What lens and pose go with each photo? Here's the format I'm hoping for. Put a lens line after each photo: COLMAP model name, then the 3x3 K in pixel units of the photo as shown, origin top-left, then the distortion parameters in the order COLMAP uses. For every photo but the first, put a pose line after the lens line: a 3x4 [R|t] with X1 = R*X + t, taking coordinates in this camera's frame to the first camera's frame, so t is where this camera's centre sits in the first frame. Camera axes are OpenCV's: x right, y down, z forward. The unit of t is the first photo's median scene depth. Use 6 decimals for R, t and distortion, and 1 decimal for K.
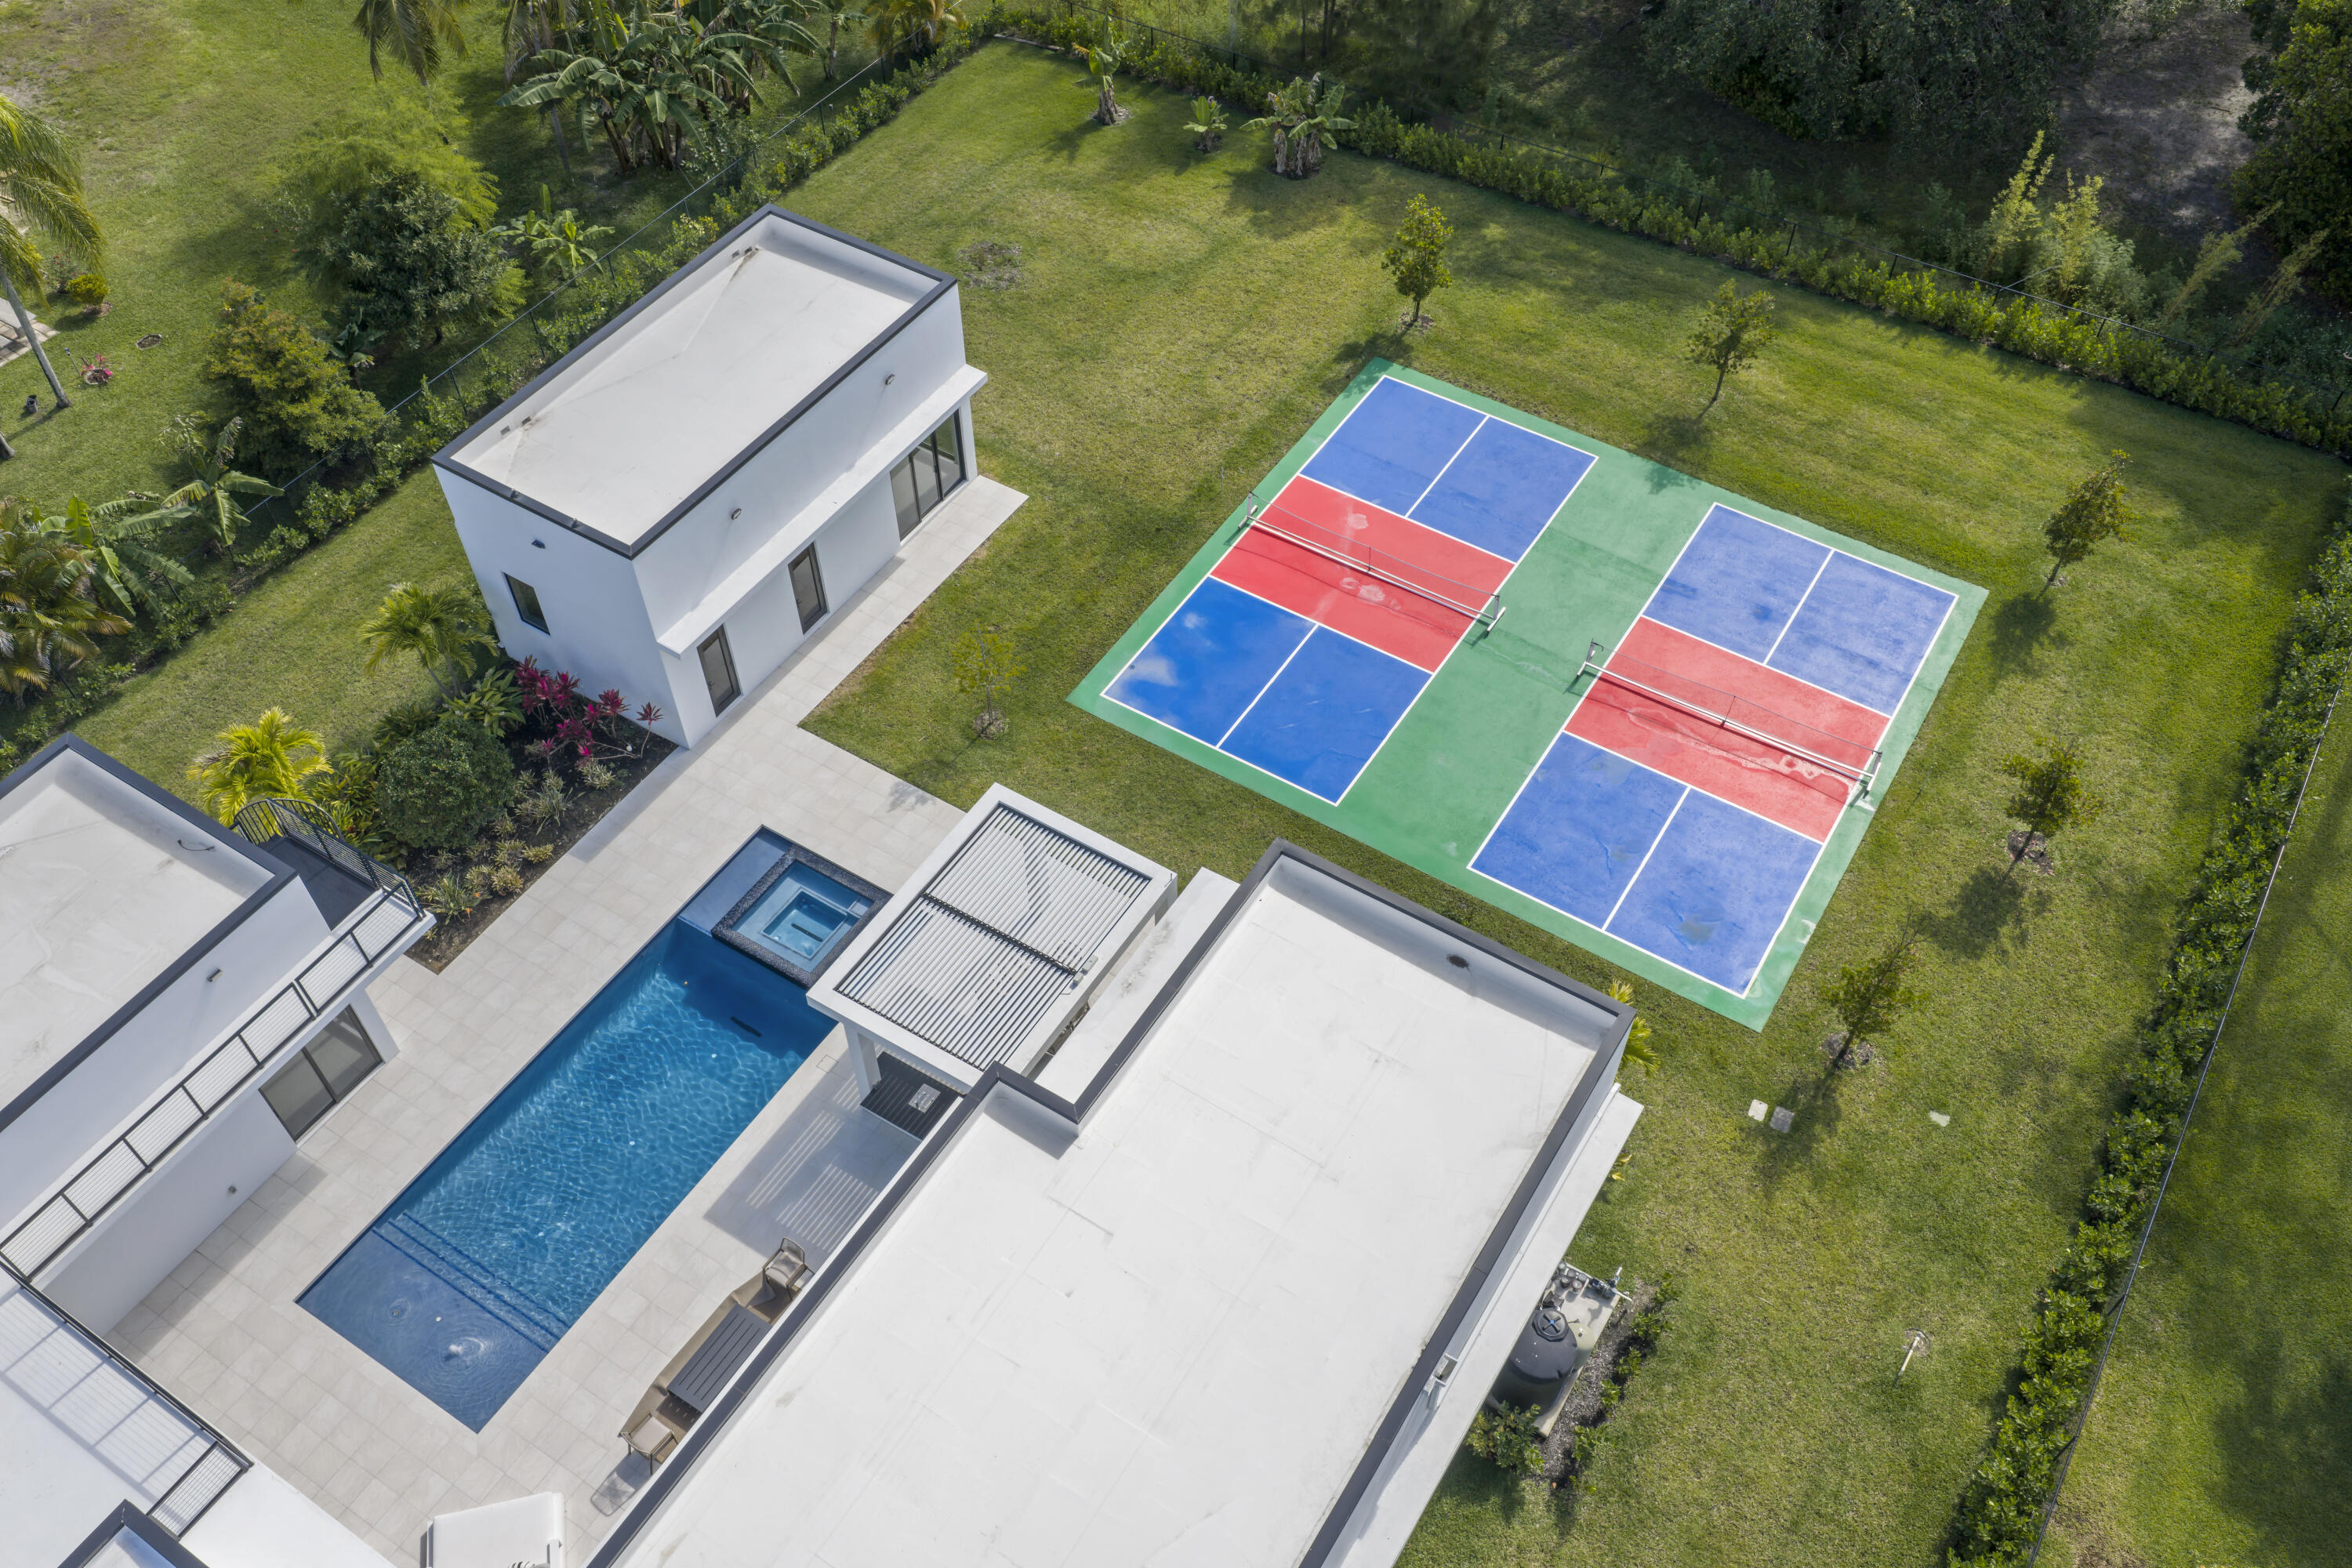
lens RADIAL K [[1953.0, 0, 1176.0], [0, 1953.0, 784.0], [0, 0, 1]] dist [0.037408, -0.075426]
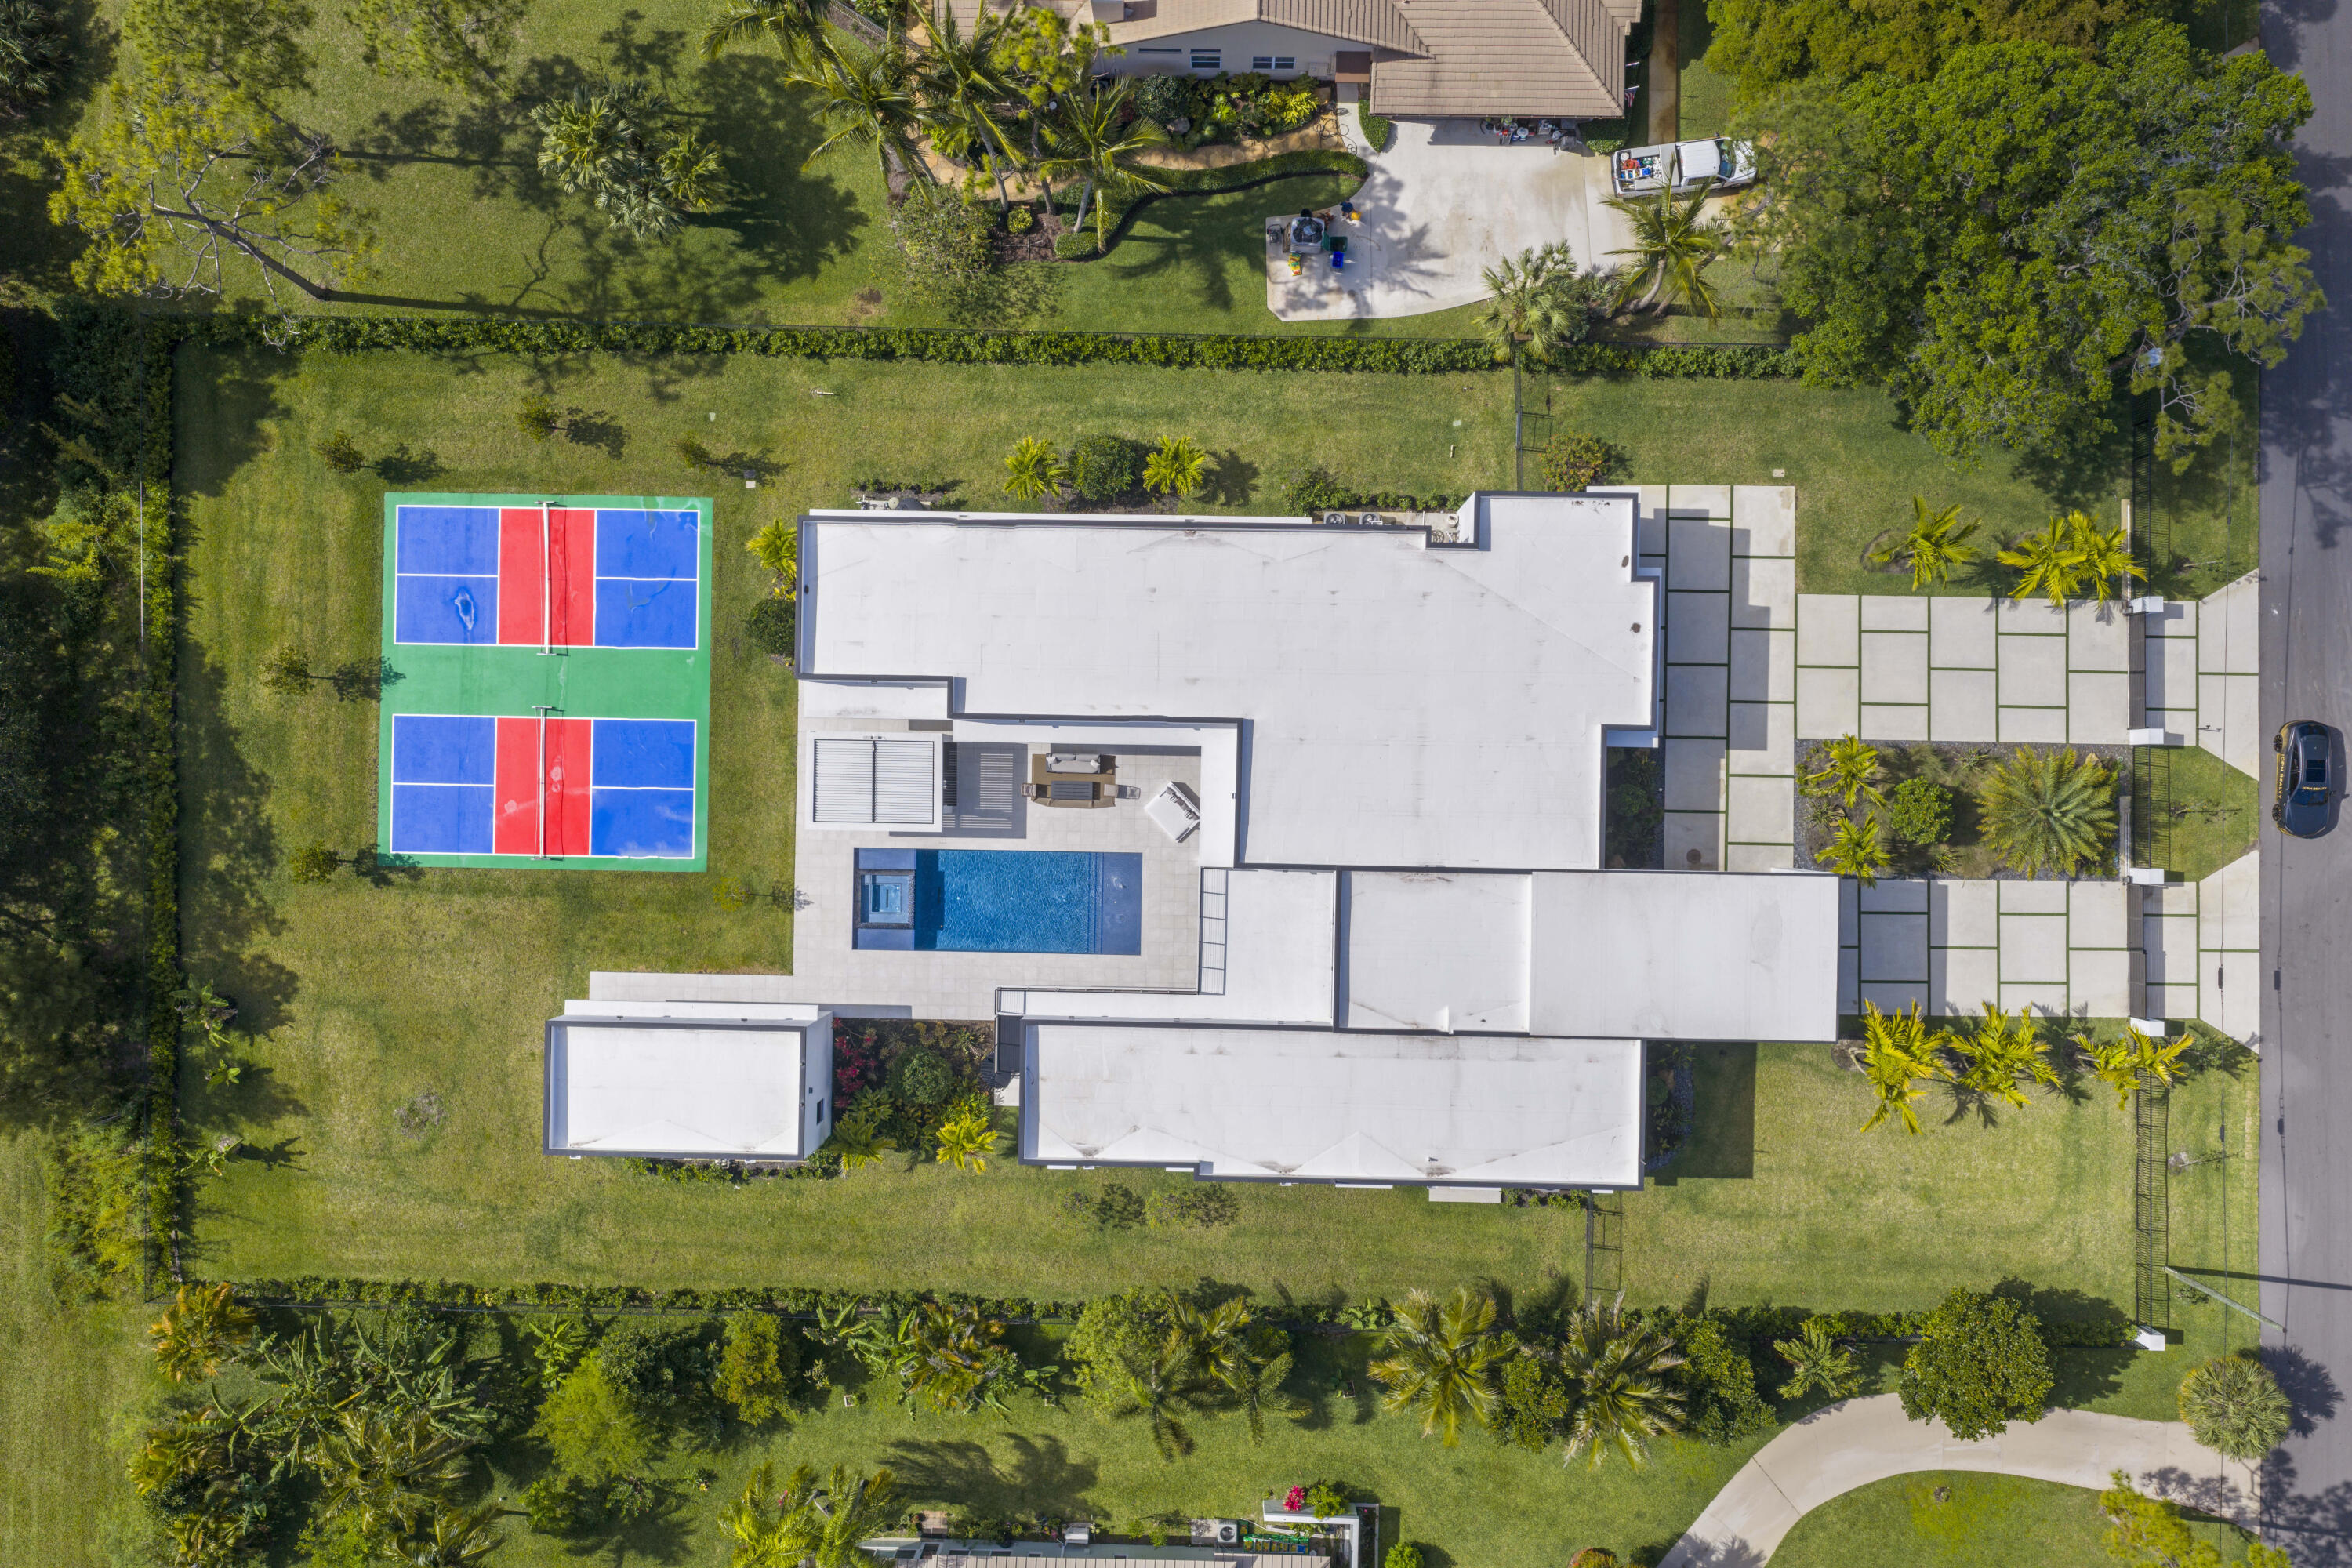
lens RADIAL K [[1953.0, 0, 1176.0], [0, 1953.0, 784.0], [0, 0, 1]] dist [0.037408, -0.075426]
pose [[-0.519467, -0.854413, 0.011519, -0.252370], [0.669768, -0.398761, 0.626419, -0.933822], [-0.530627, 0.333119, 0.779401, -0.818185]]
